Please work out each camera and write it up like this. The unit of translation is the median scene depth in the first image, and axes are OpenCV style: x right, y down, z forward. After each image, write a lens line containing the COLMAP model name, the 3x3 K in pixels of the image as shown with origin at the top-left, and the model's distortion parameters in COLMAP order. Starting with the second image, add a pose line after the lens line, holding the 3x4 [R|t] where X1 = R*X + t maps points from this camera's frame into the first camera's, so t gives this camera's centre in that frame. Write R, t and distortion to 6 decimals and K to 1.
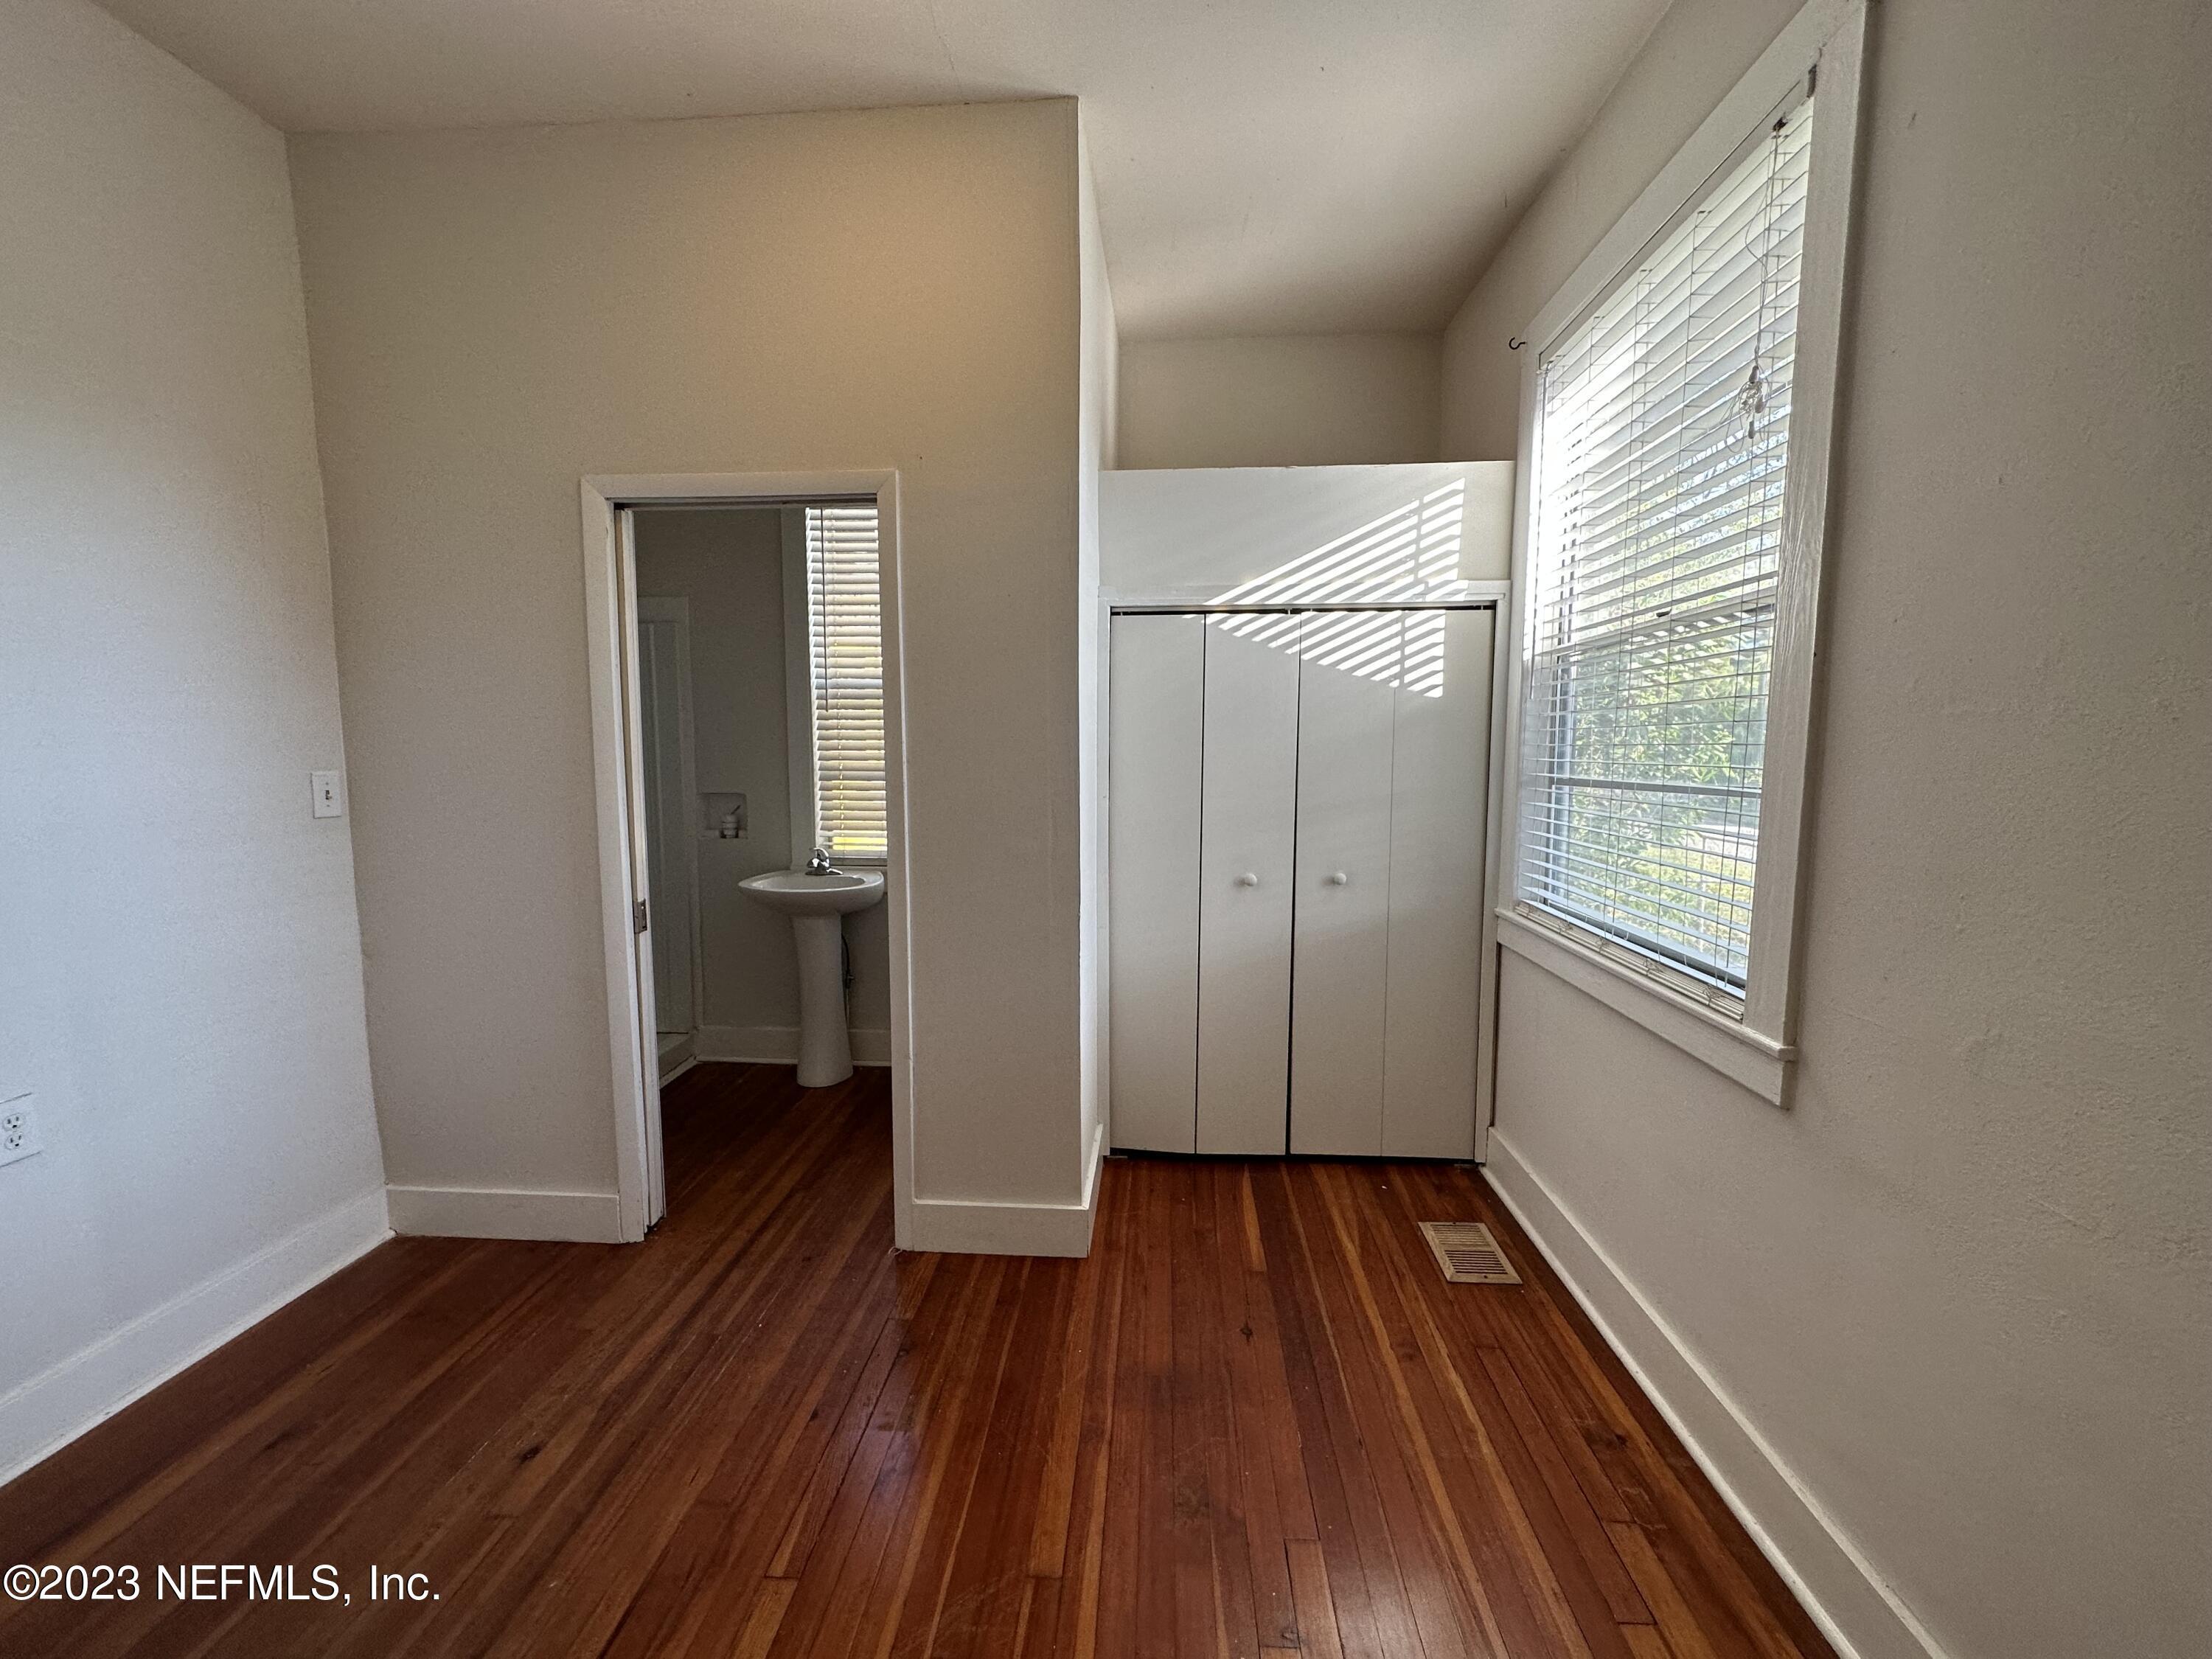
lens RADIAL K [[904.1, 0, 1116.5], [0, 904.1, 825.4], [0, 0, 1]] dist [0.001861, -0.000954]
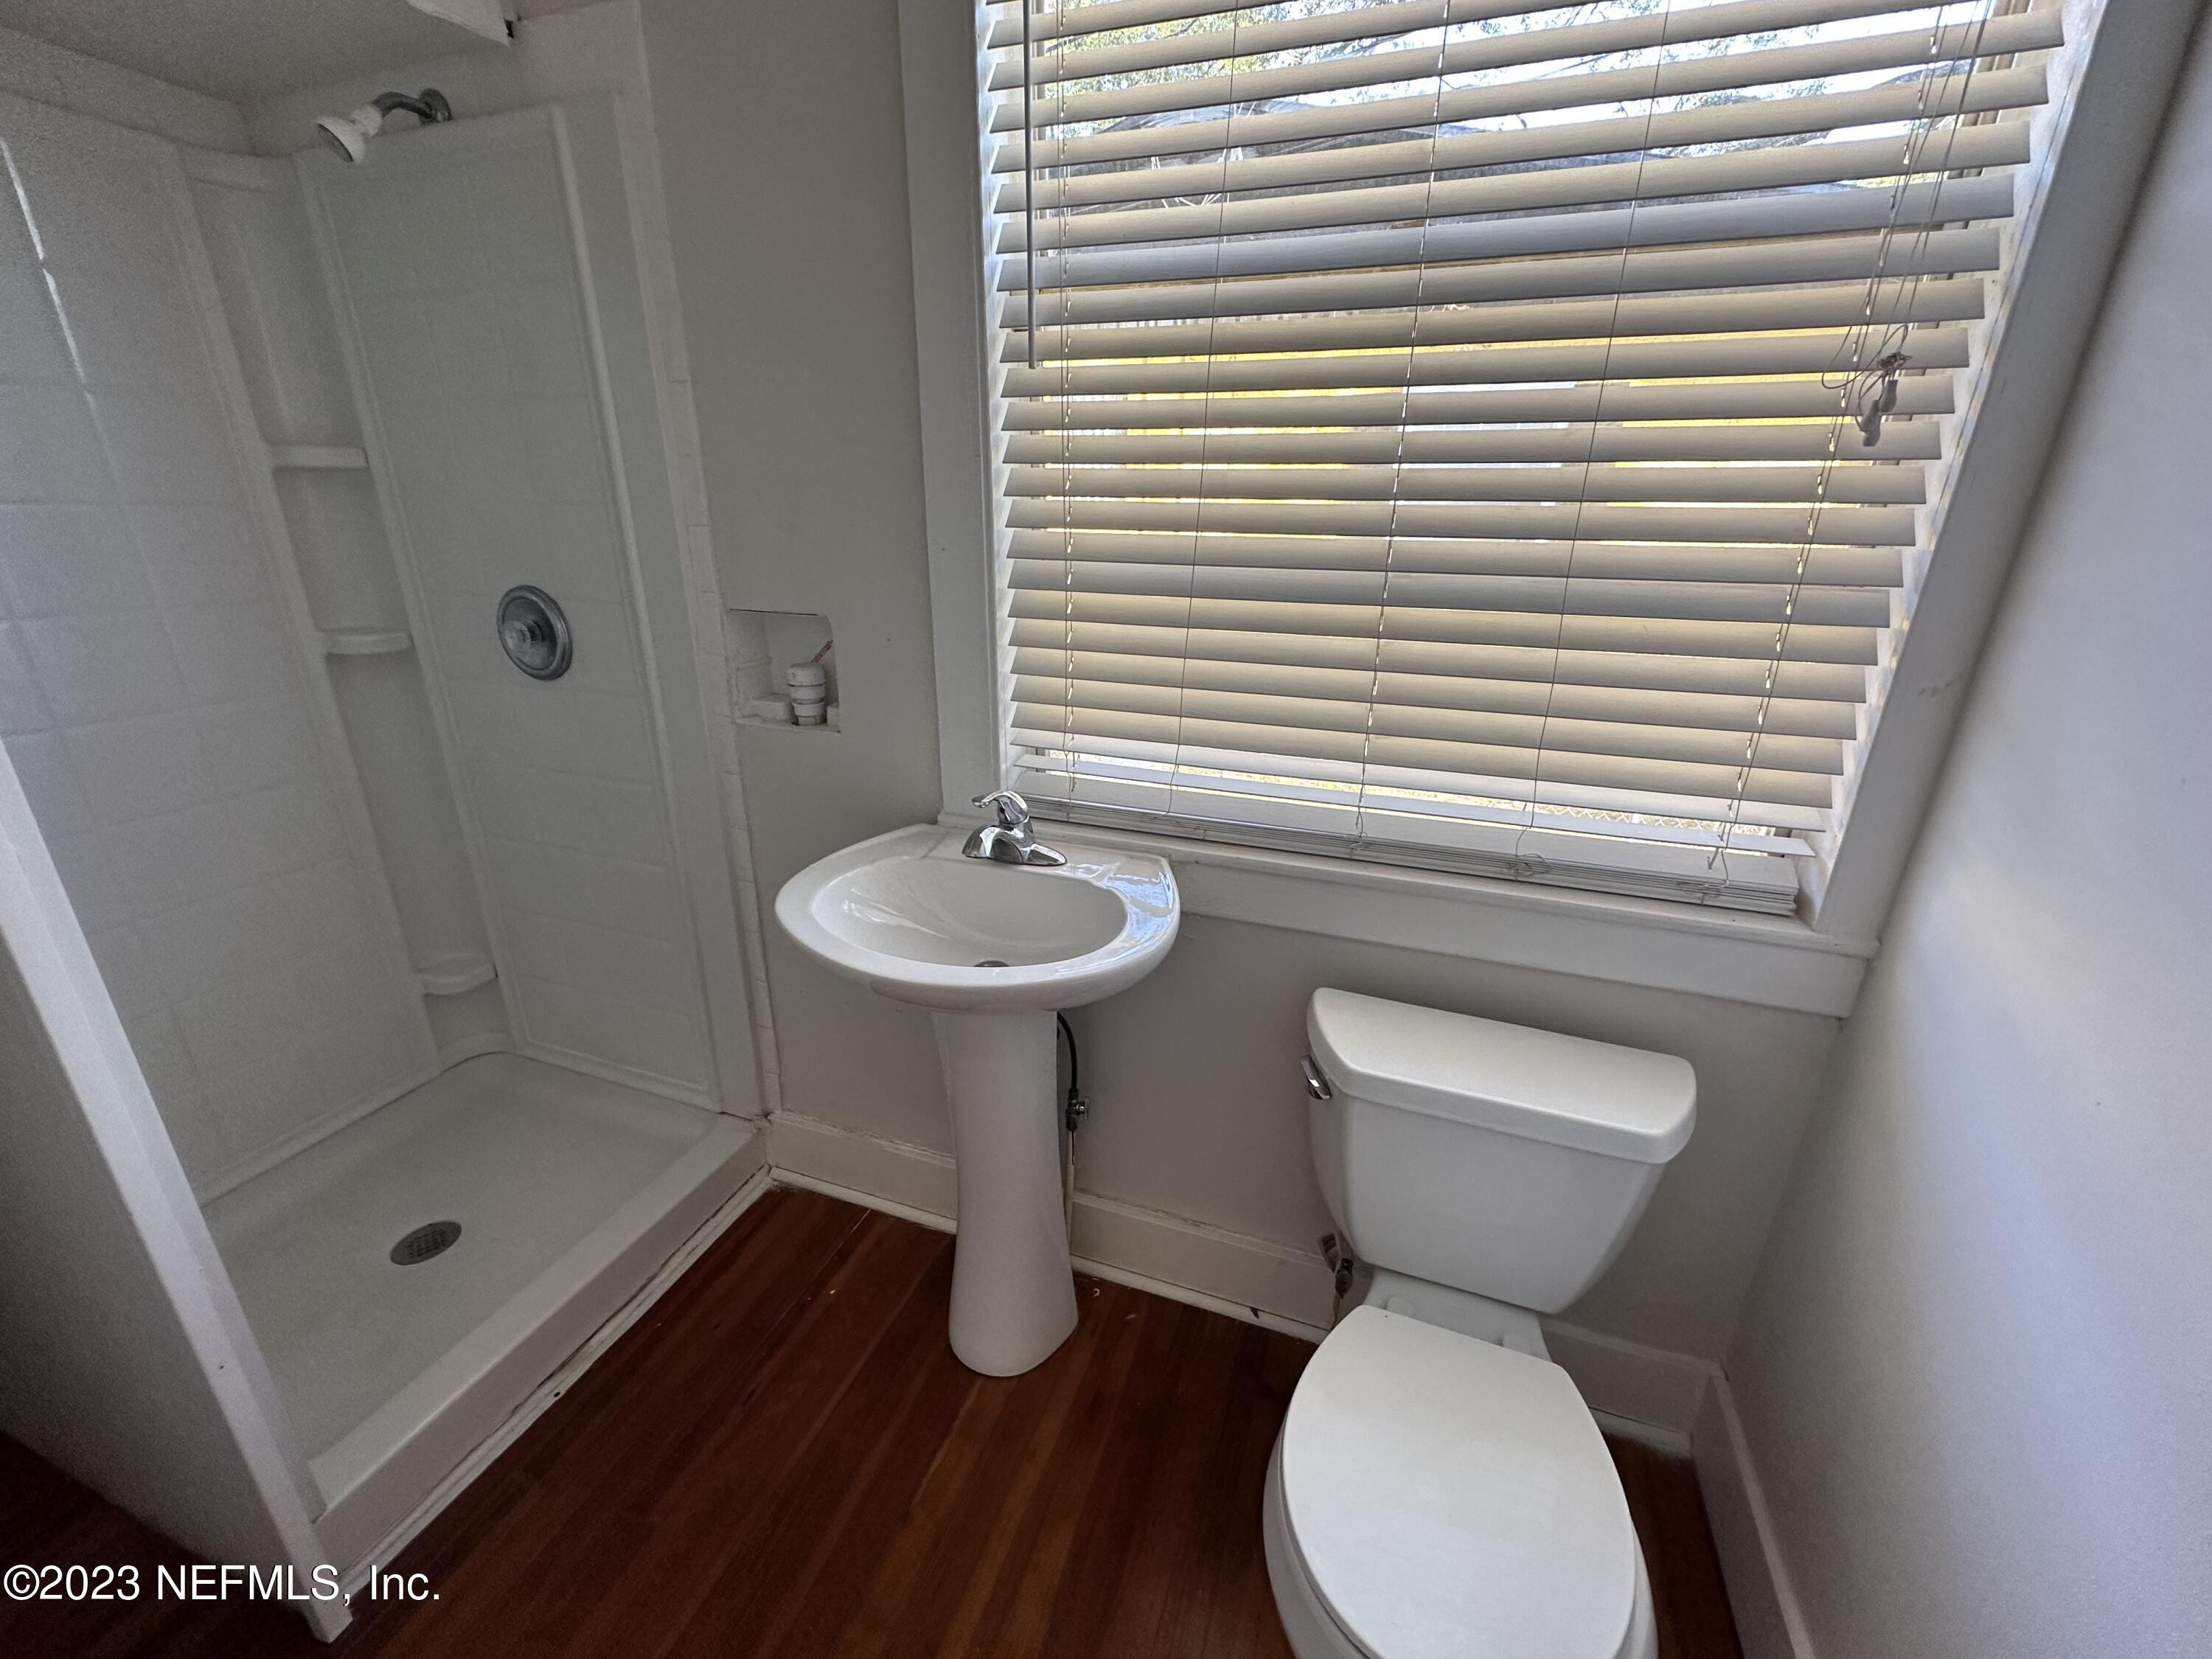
lens RADIAL K [[904.1, 0, 1106.1], [0, 904.1, 838.3], [0, 0, 1]] dist [0.001861, -0.000954]
pose [[0.960183, 0.107125, -0.258018, -0.262368], [-0.038983, 0.965902, 0.255955, -0.064471], [0.276639, -0.235705, 0.931619, 0.903495]]
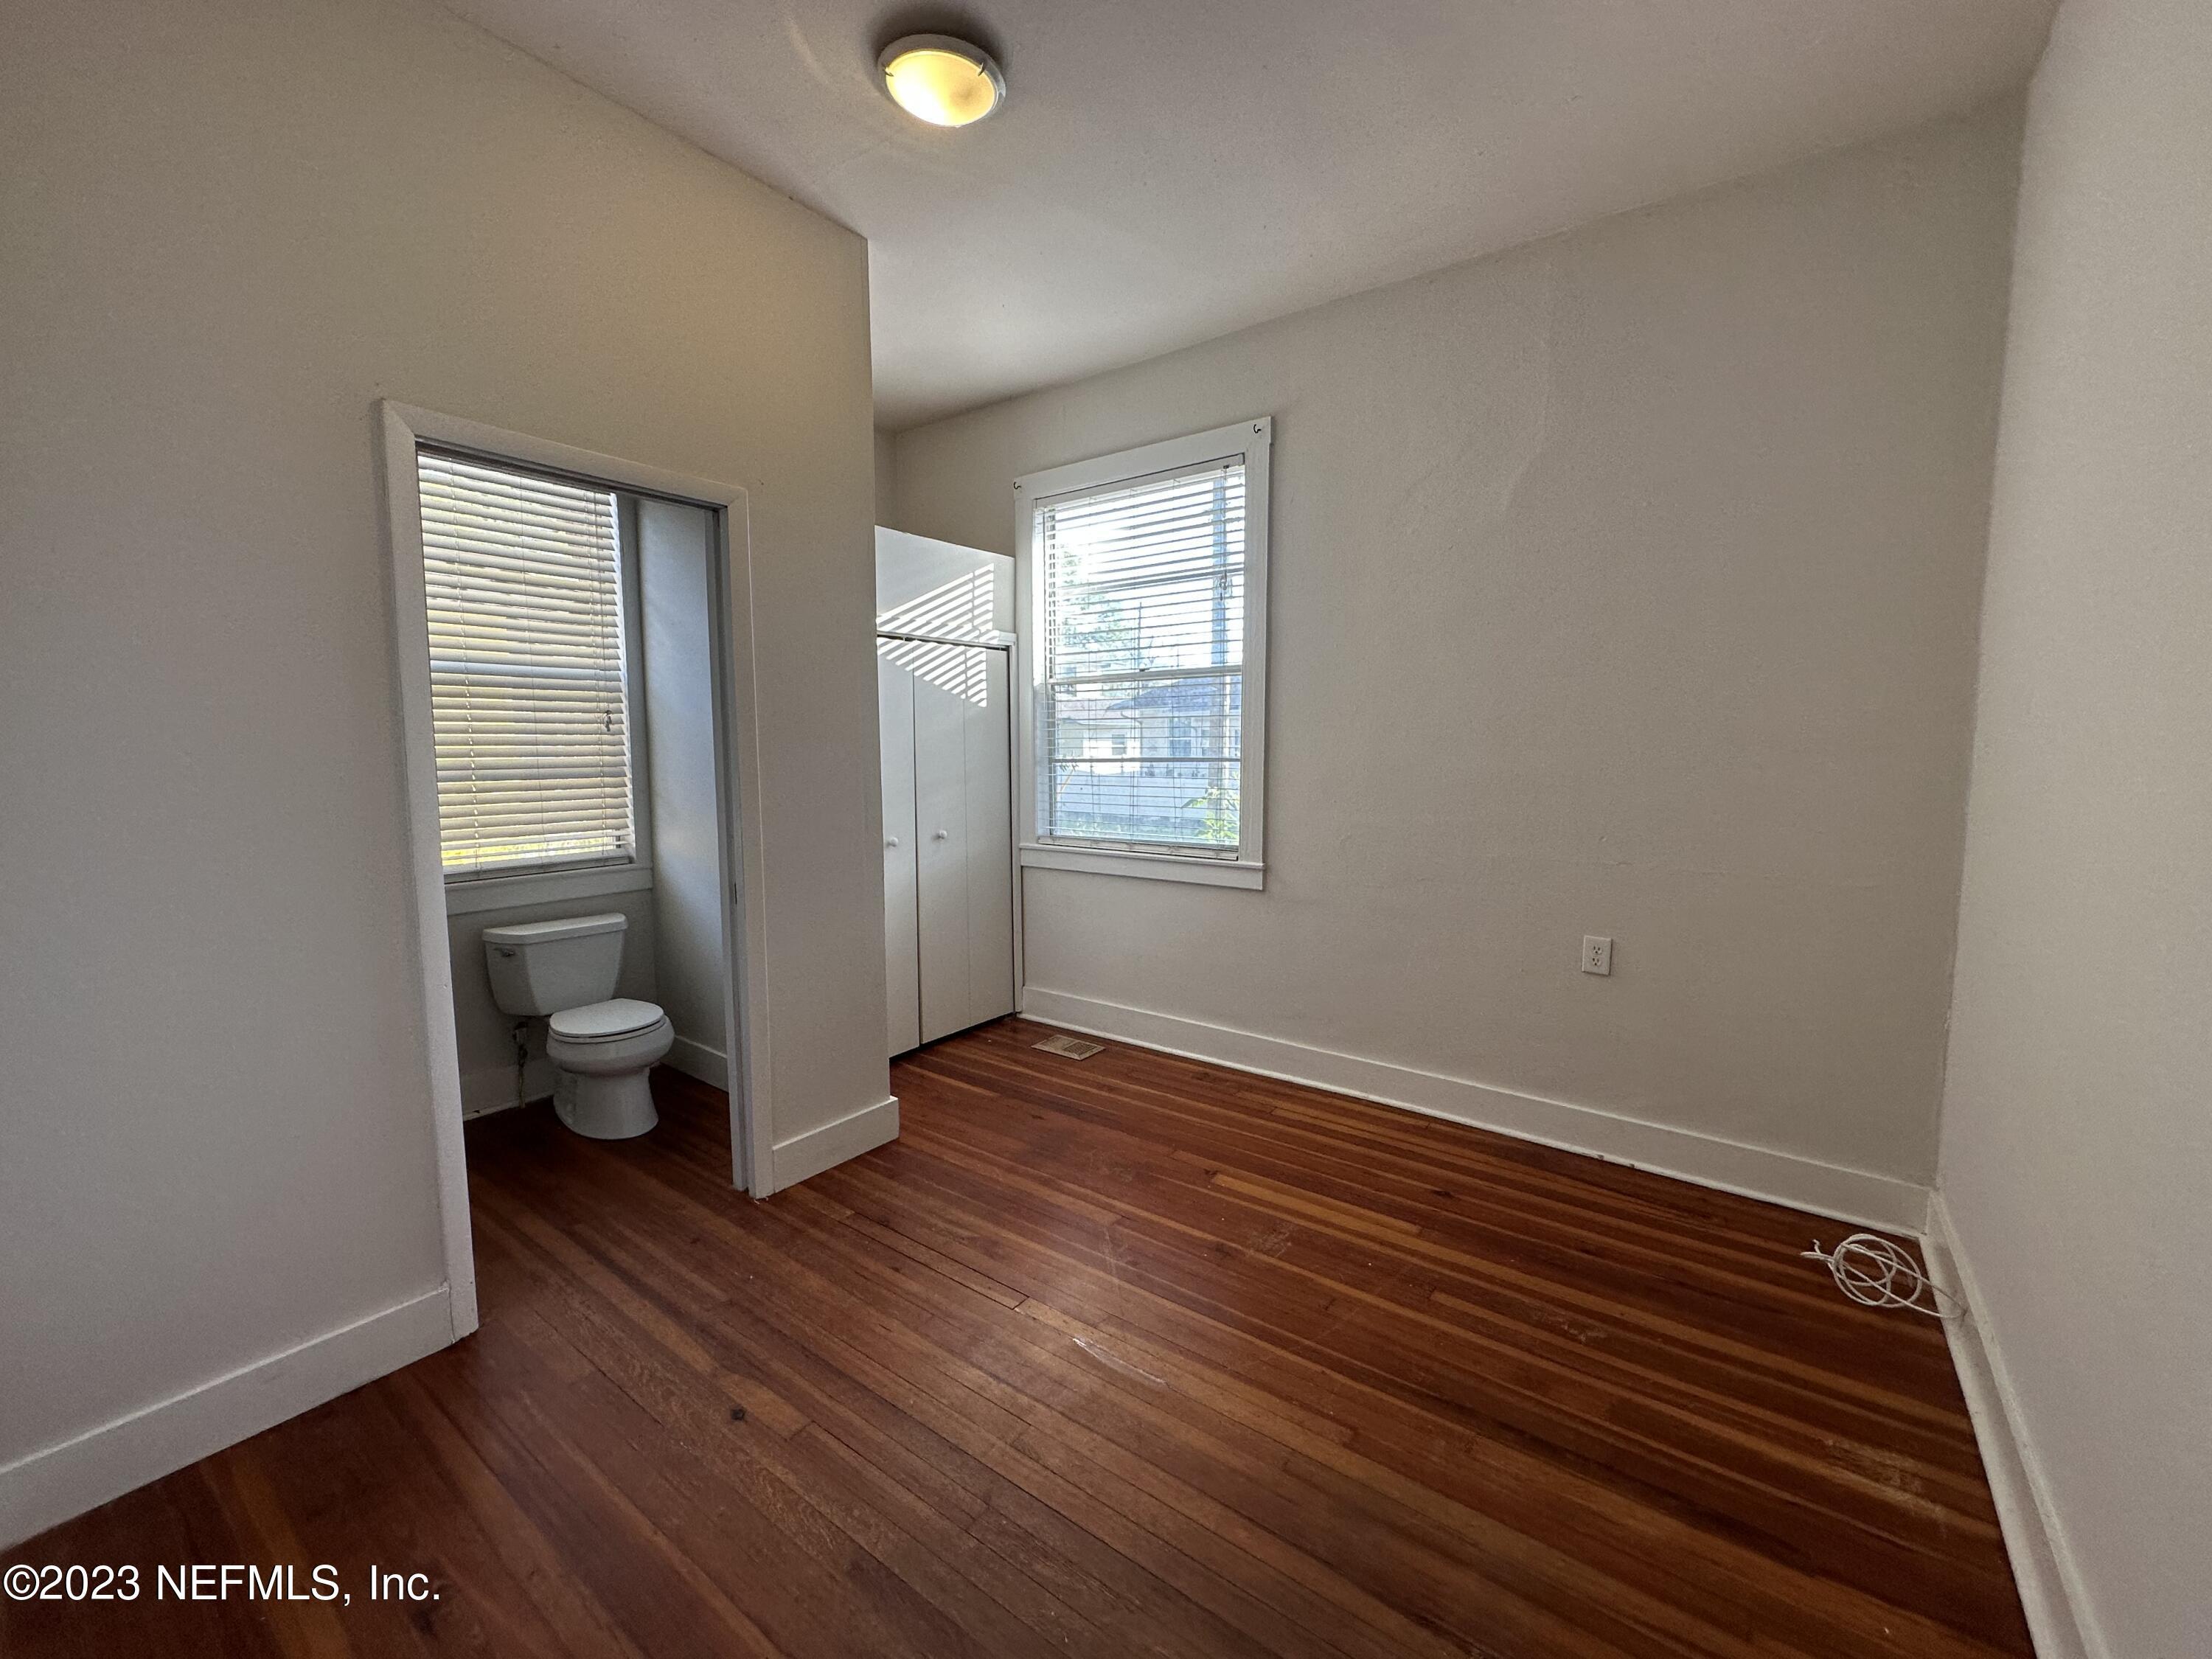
lens RADIAL K [[904.1, 0, 1099.7], [0, 904.1, 829.2], [0, 0, 1]] dist [0.001861, -0.000954]
pose [[0.540747, -0.081375, 0.837240, -0.810527], [0.080972, 0.995723, 0.044481, 0.008448], [-0.837279, 0.043740, 0.545023, 0.038581]]
